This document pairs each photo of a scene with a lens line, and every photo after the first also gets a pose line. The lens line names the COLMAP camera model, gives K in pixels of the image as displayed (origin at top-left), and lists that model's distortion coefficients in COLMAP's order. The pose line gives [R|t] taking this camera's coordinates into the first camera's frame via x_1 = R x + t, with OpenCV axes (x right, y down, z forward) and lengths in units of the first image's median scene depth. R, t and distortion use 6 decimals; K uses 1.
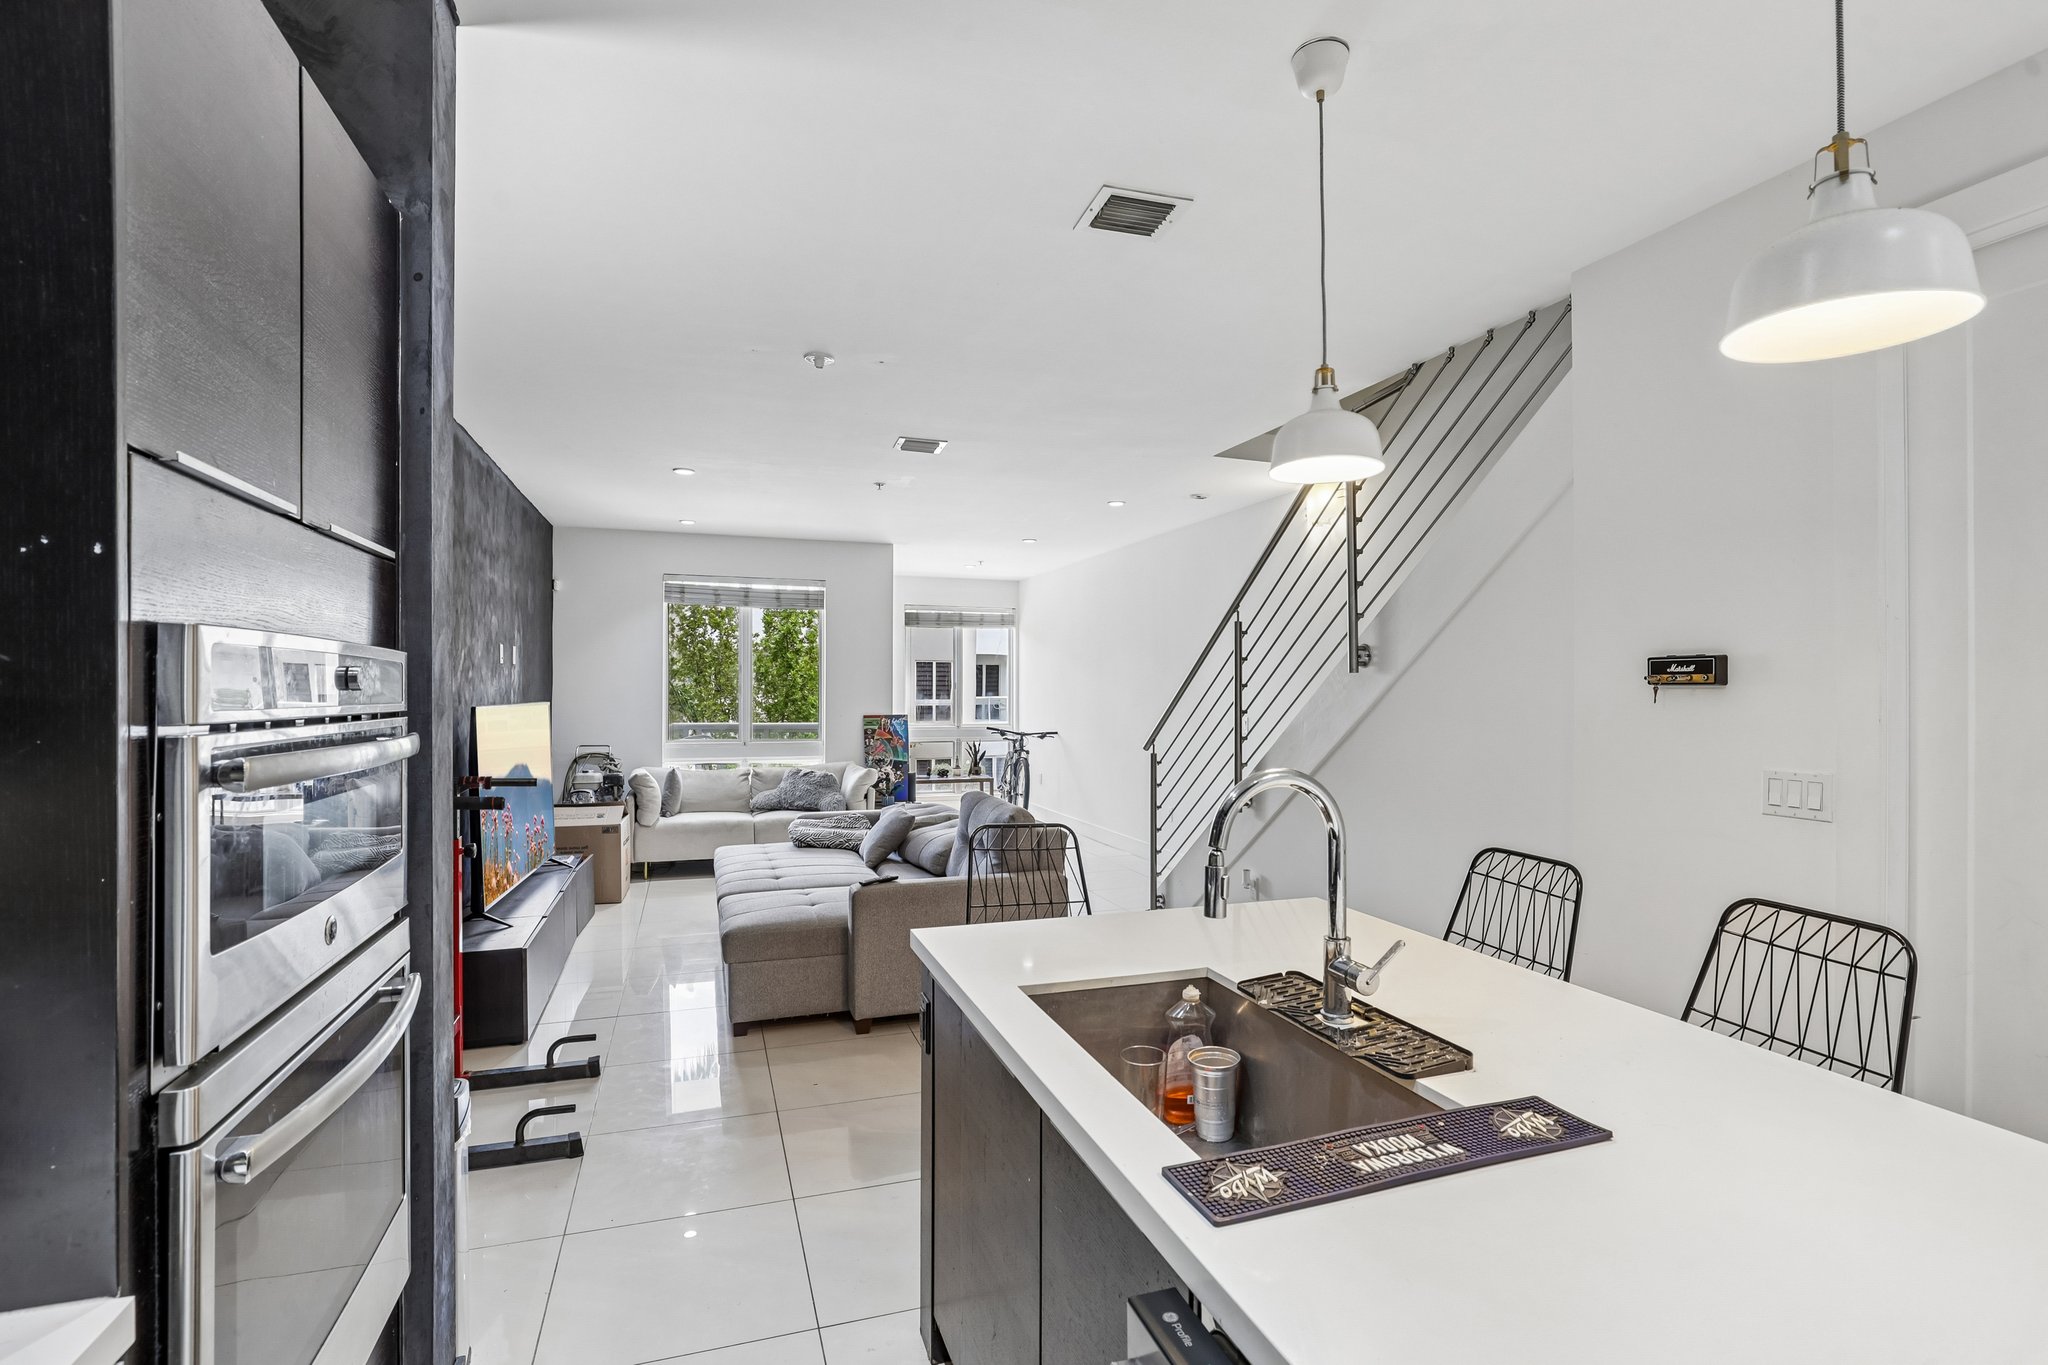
lens RADIAL K [[966.3, 0, 1048.5], [0, 966.3, 697.4], [0, 0, 1]] dist [-0.032191, 0.005654]
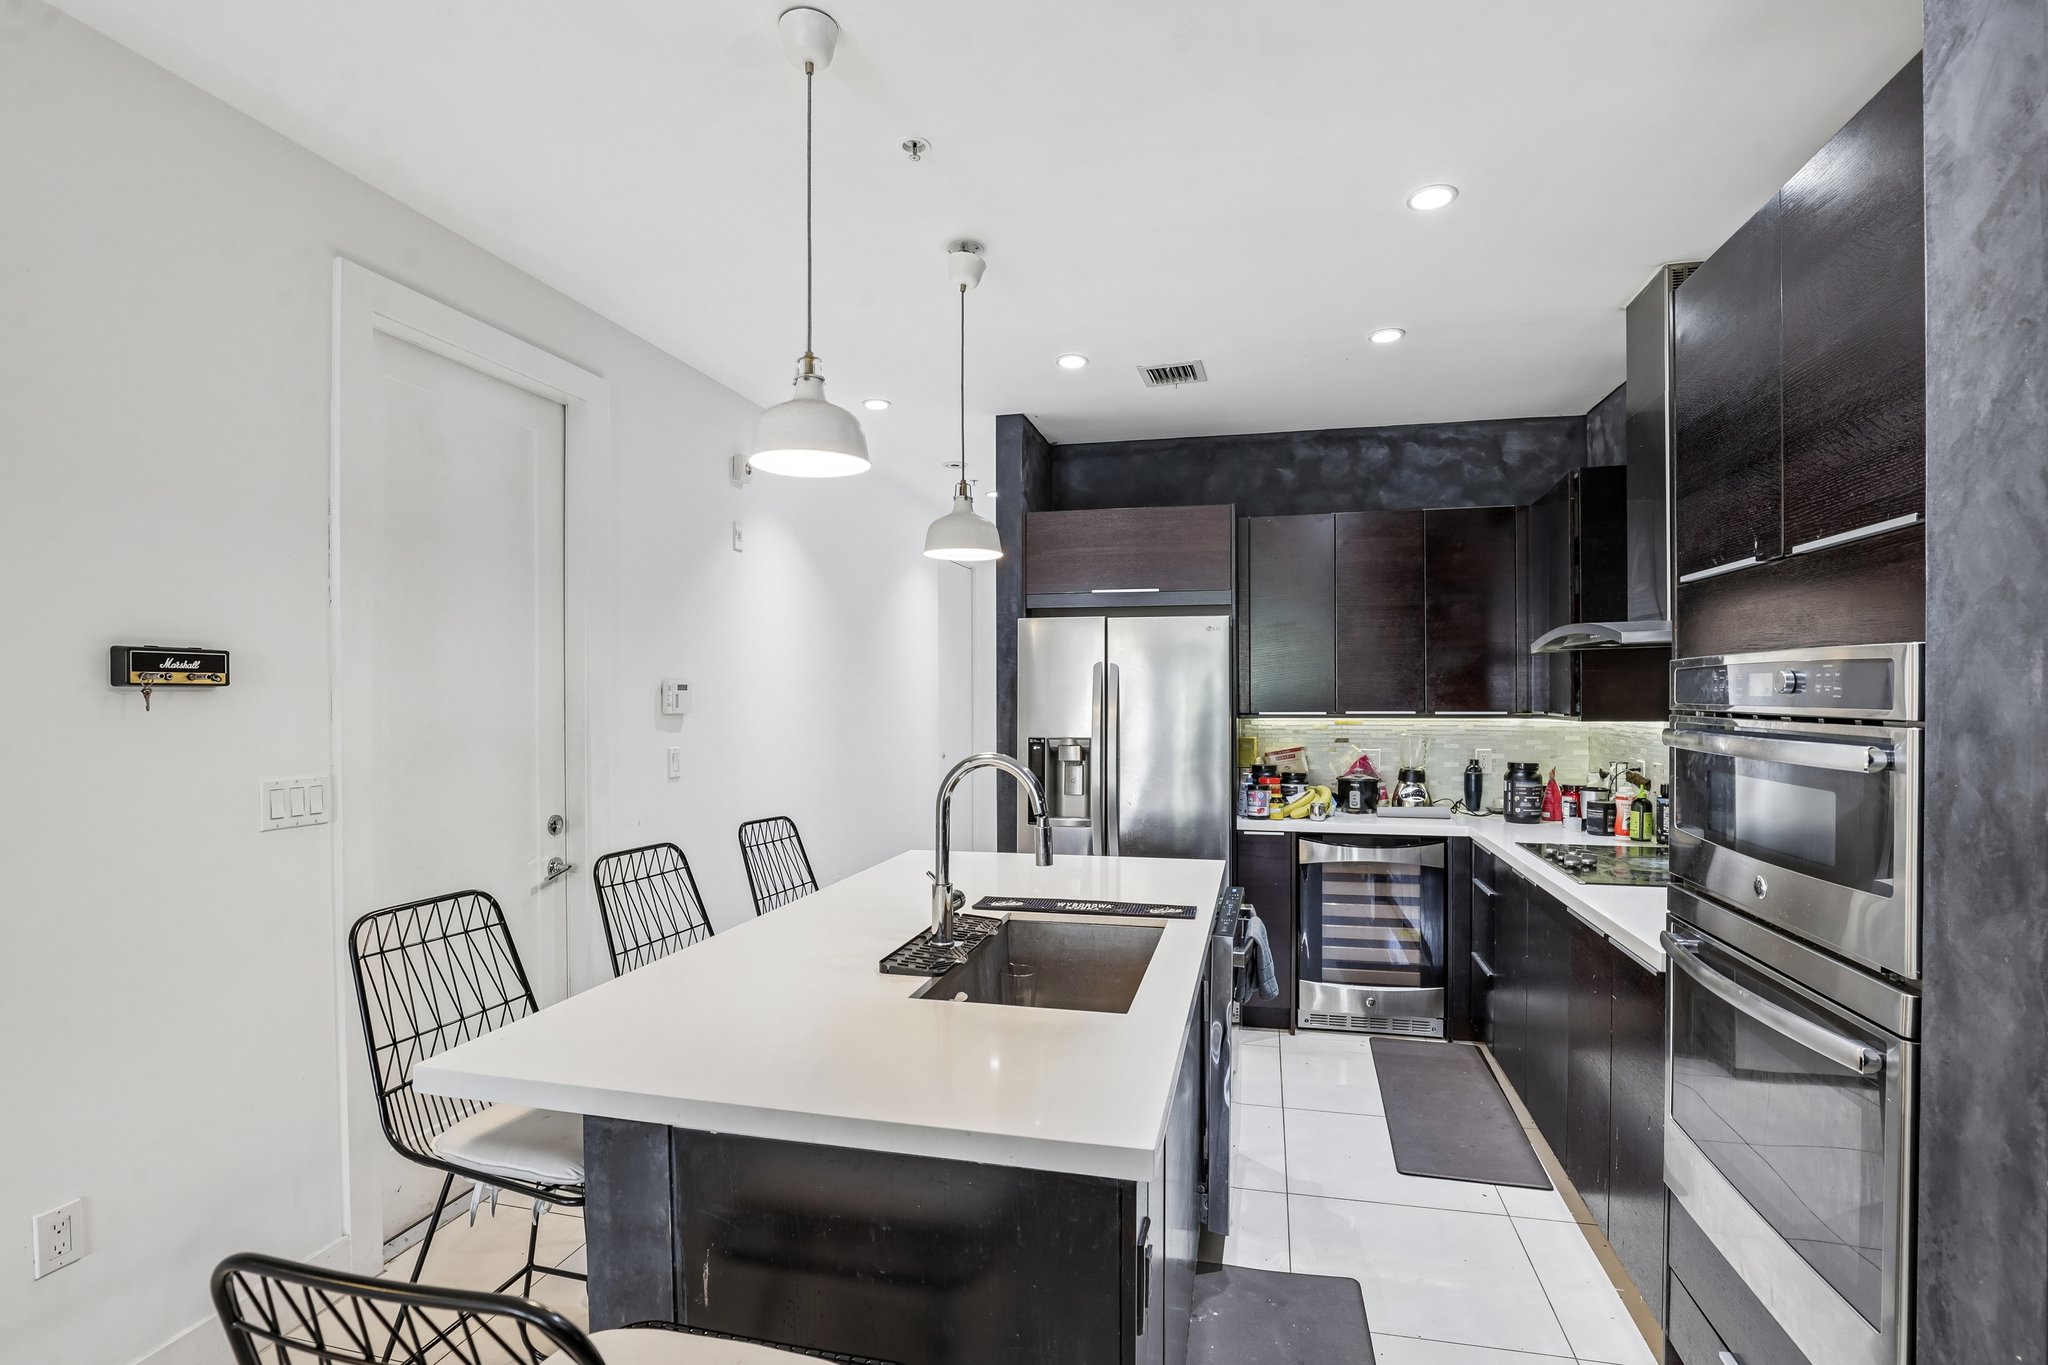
lens RADIAL K [[966.3, 0, 1028.3], [0, 966.3, 699.4], [0, 0, 1]] dist [-0.032191, 0.005654]
pose [[-0.833842, -0.003199, 0.551994, -0.104909], [0.004697, 0.999906, 0.012891, -0.002974], [-0.551984, 0.013342, -0.833748, 0.413801]]
